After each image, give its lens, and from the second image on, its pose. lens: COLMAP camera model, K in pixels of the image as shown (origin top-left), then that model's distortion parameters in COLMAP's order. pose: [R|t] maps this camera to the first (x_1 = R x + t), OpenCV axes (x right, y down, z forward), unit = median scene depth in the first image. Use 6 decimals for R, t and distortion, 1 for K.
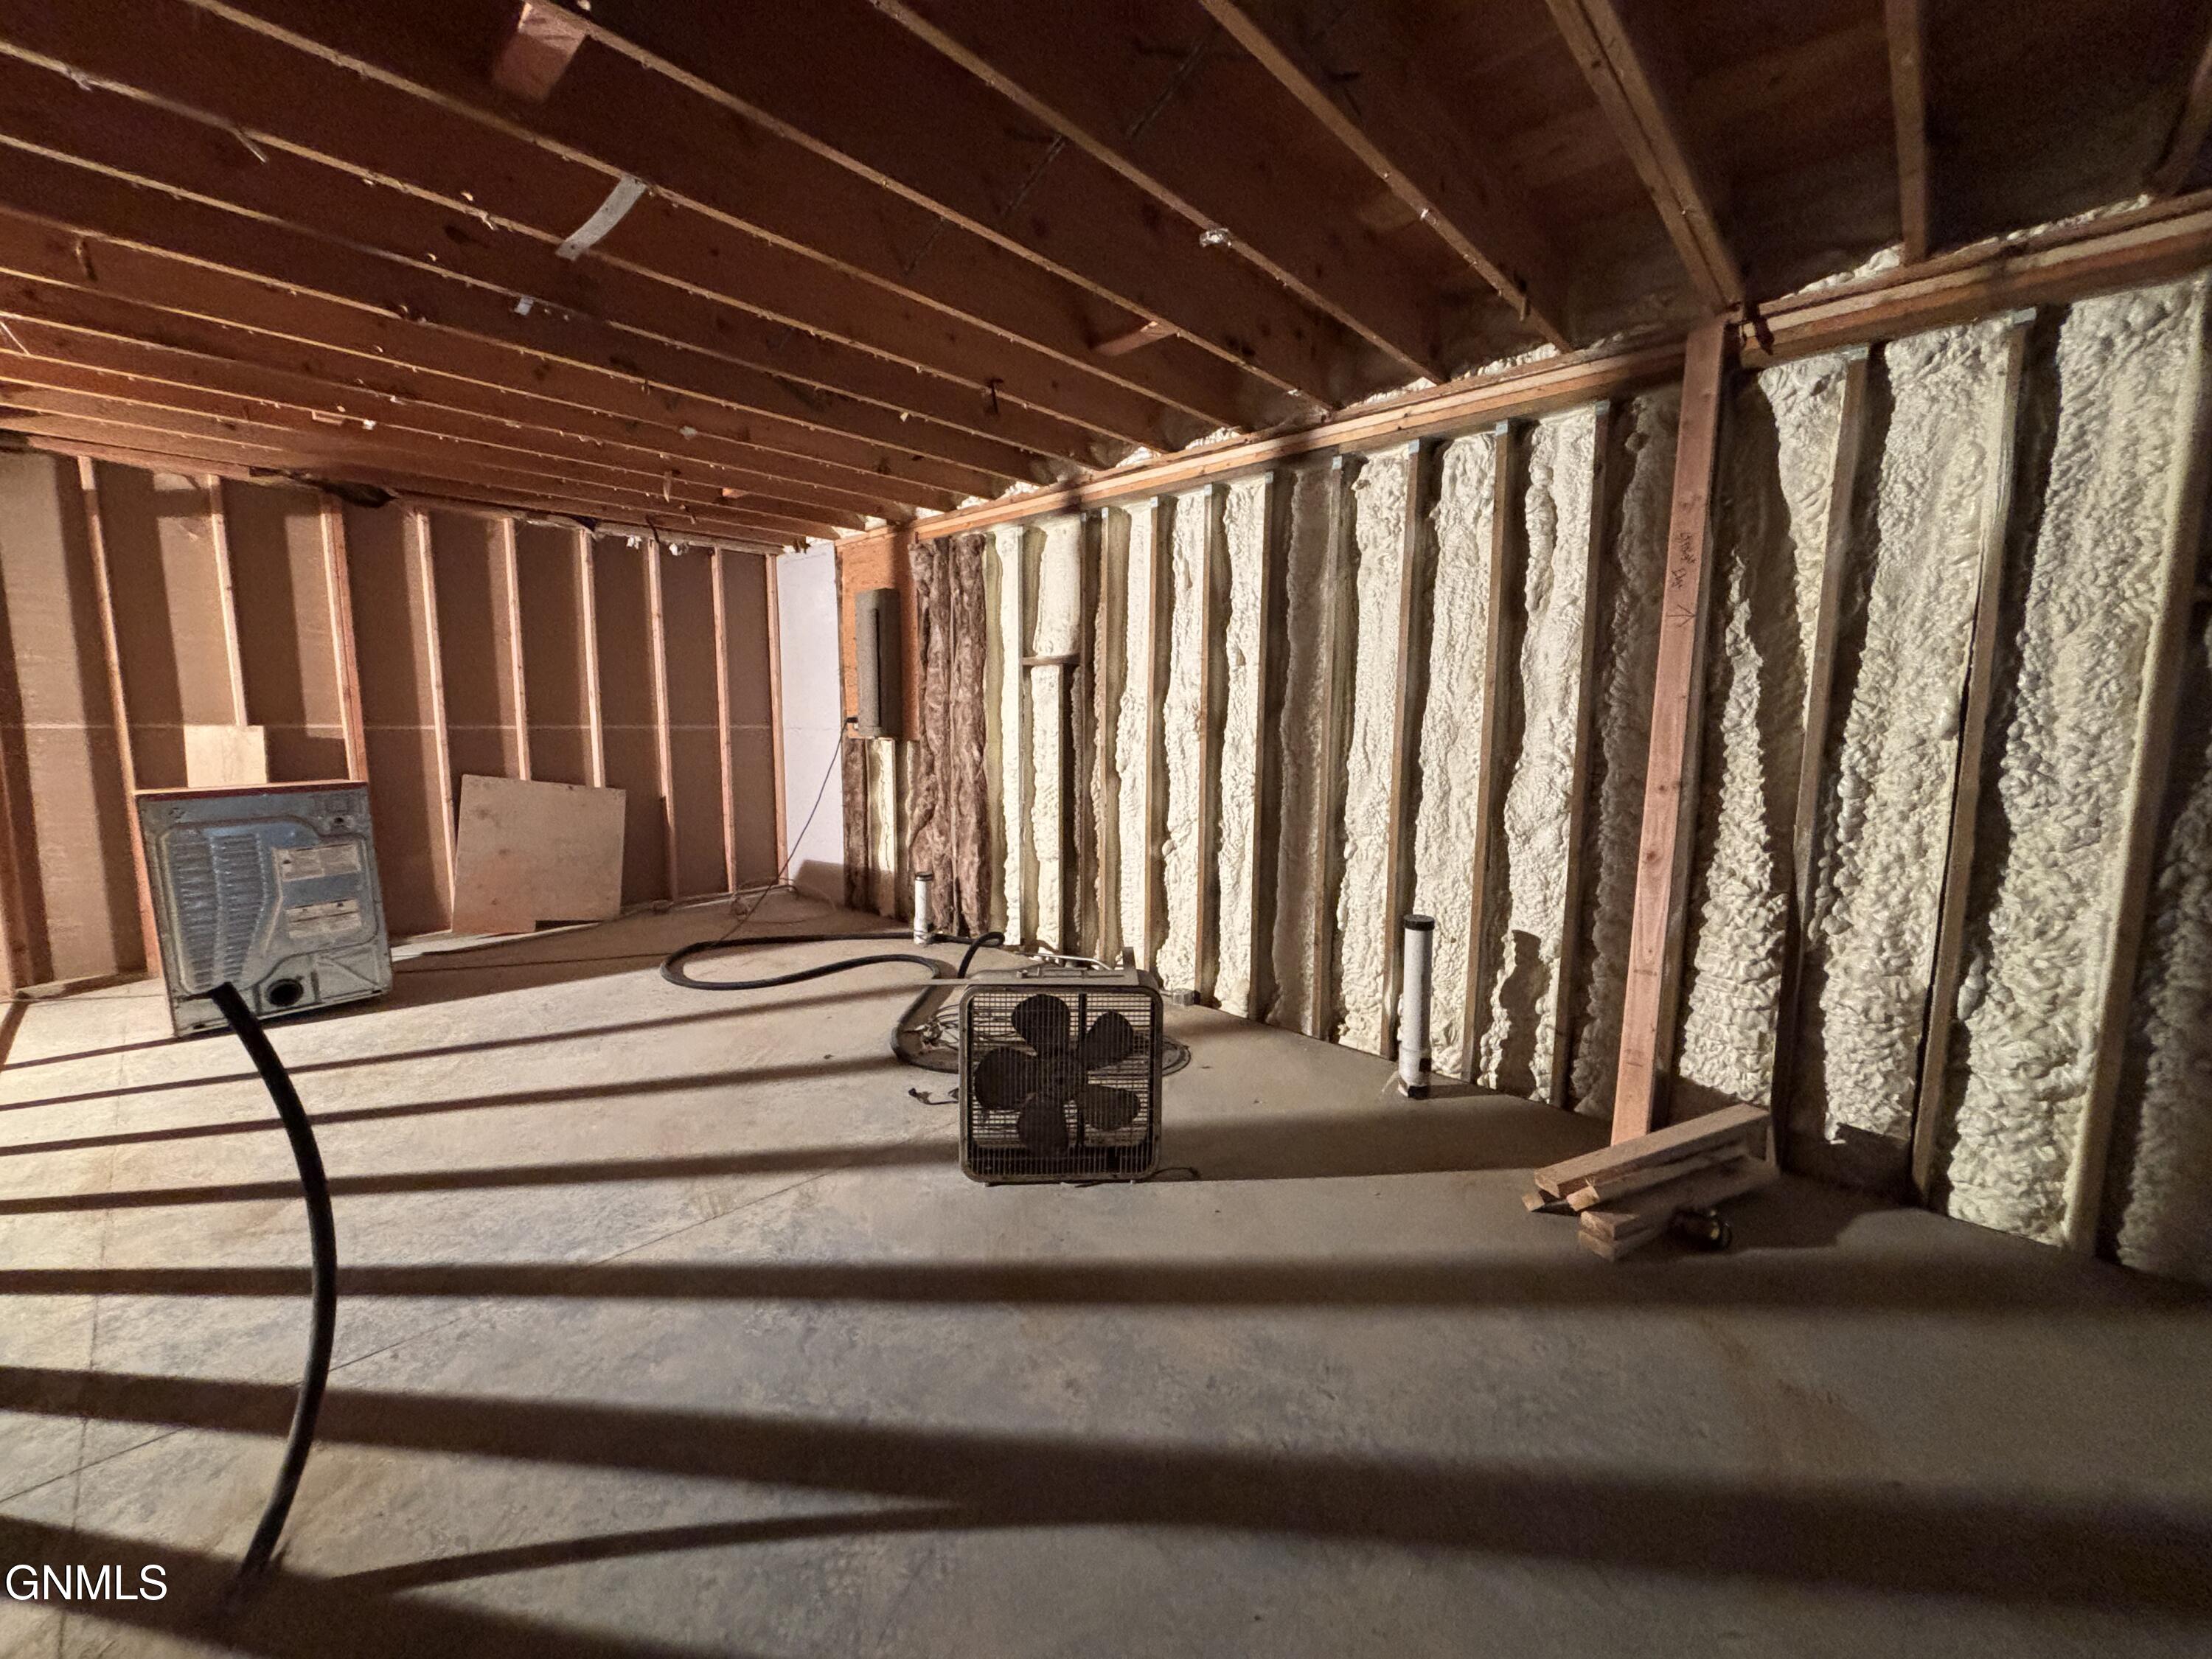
lens RADIAL K [[888.7, 0, 1108.3], [0, 888.7, 831.9], [0, 0, 1]] dist [0.003256, -0.001428]
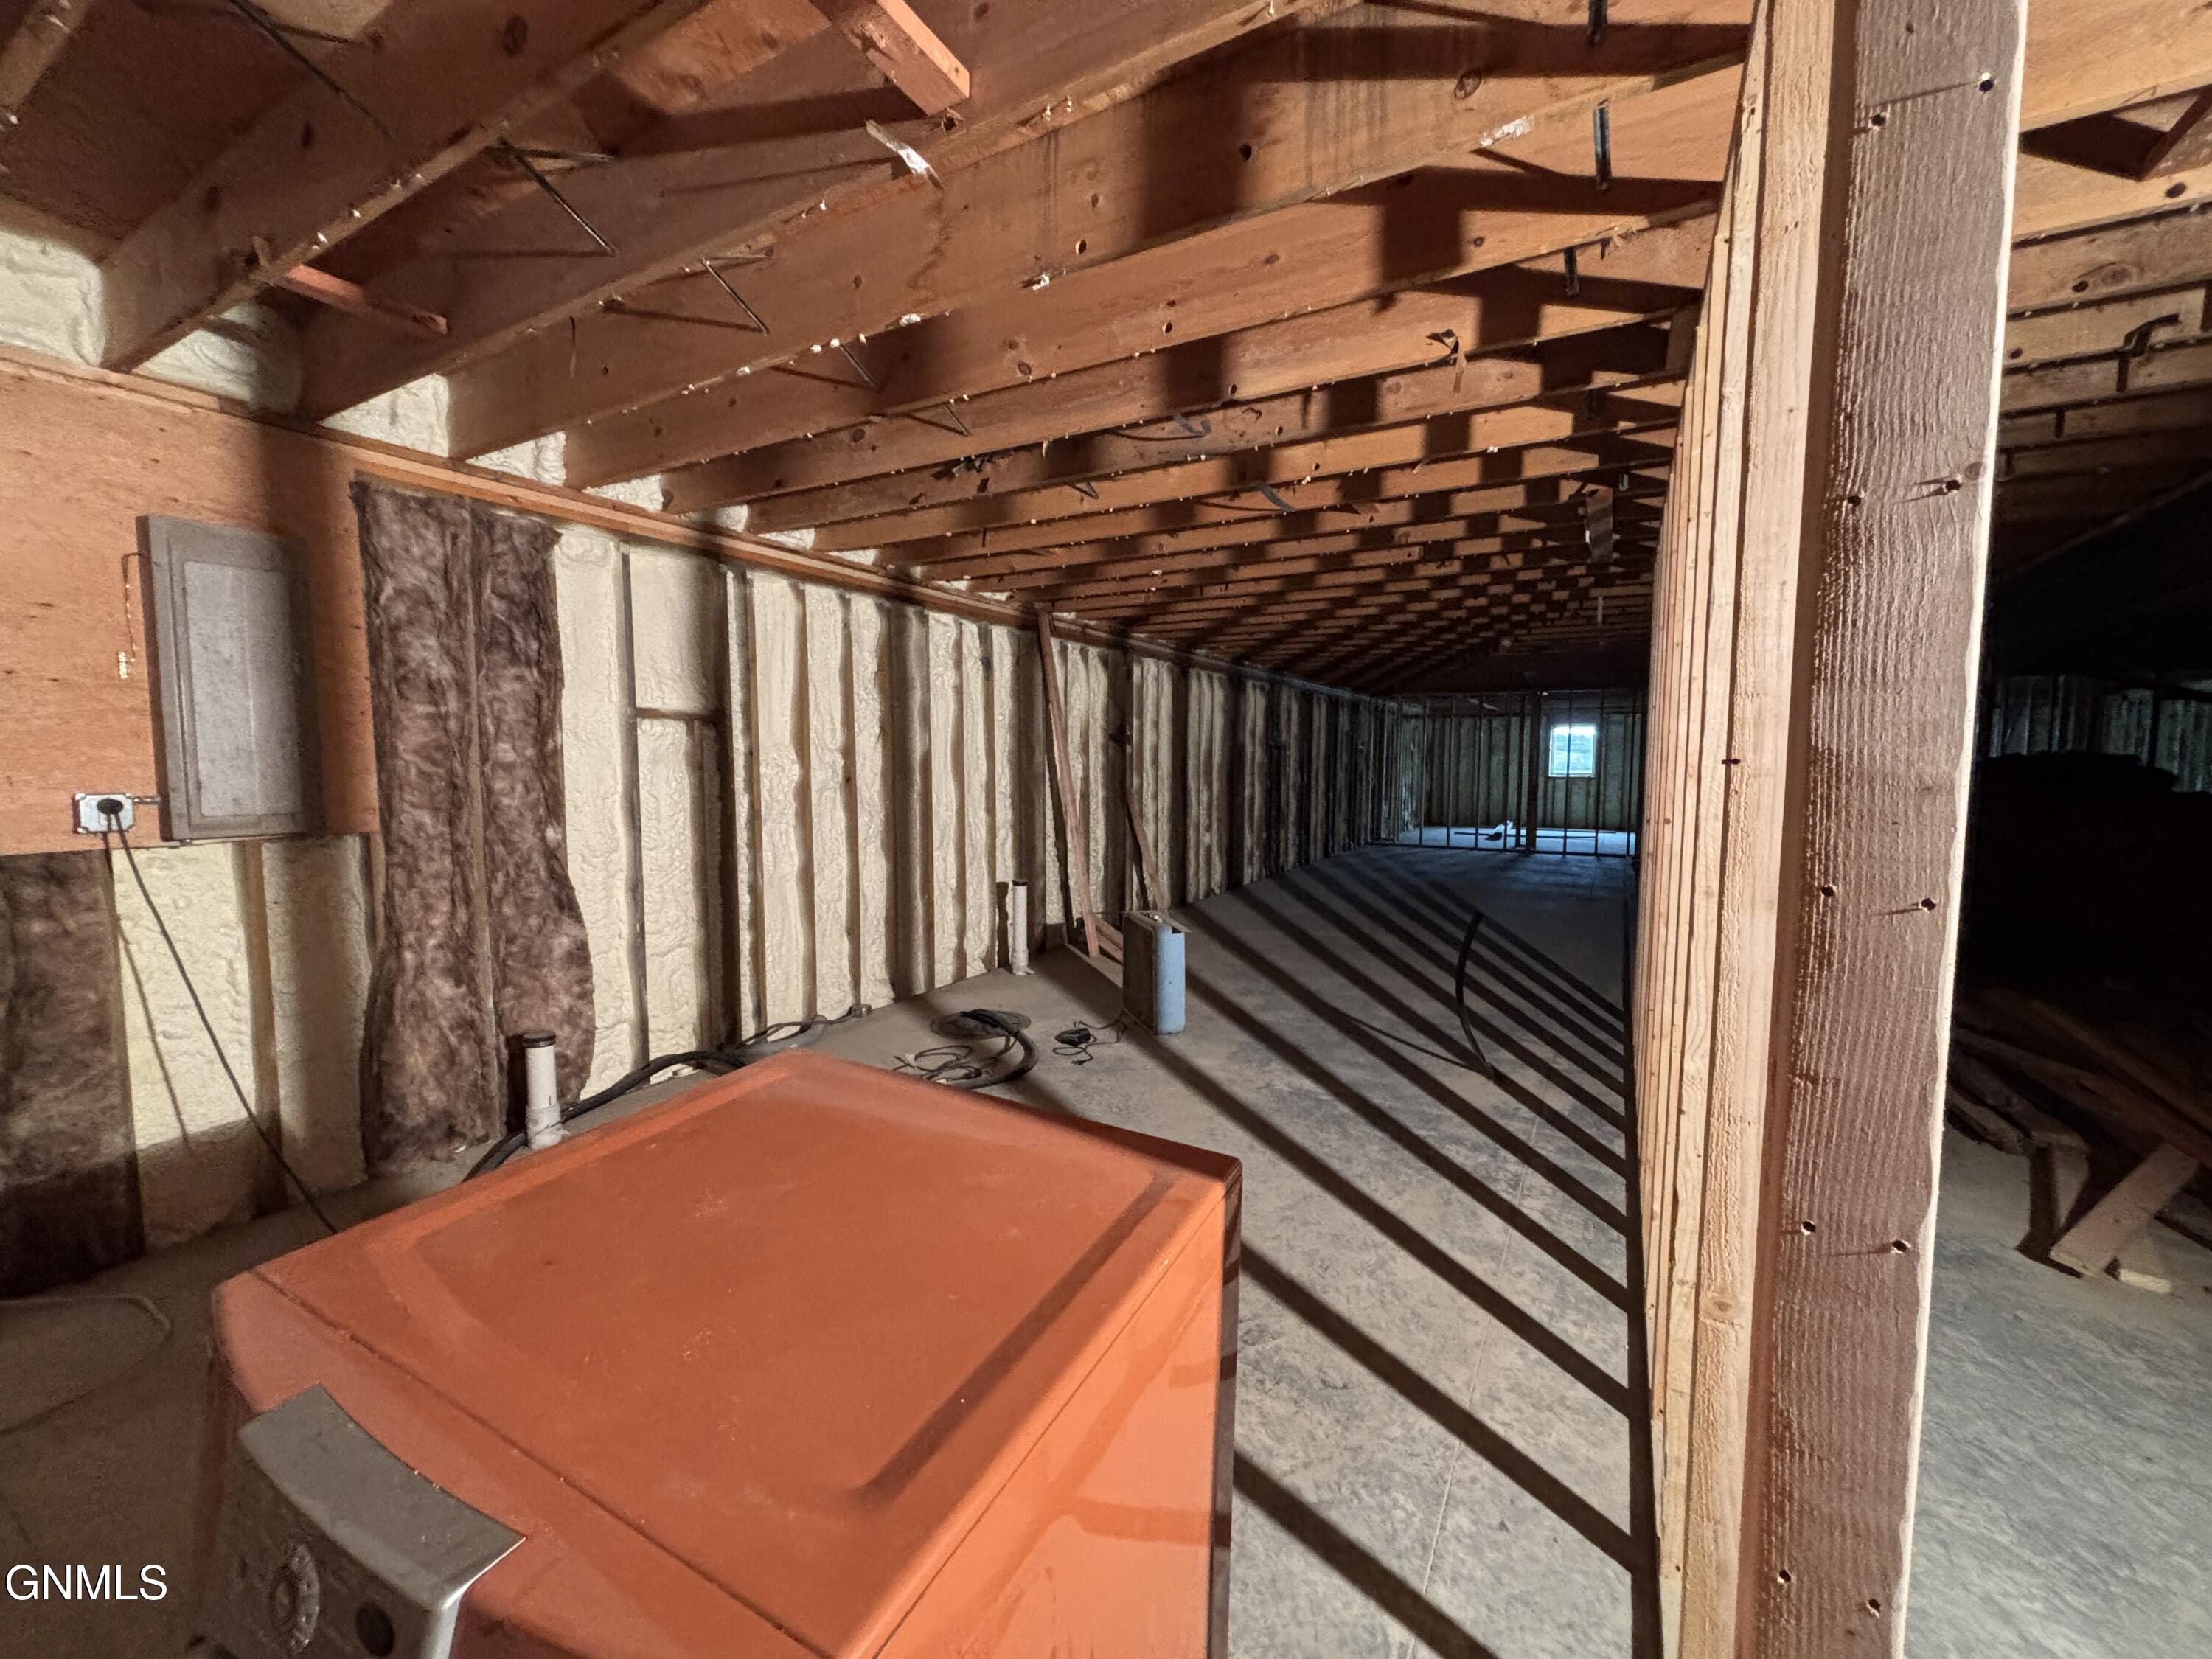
lens RADIAL K [[888.7, 0, 1105.7], [0, 888.7, 821.7], [0, 0, 1]] dist [0.003256, -0.001428]
pose [[-0.229364, -0.079795, 0.970064, -2.111467], [0.118245, 0.986968, 0.109144, -0.286856], [-0.966132, 0.139739, -0.216940, 1.700280]]
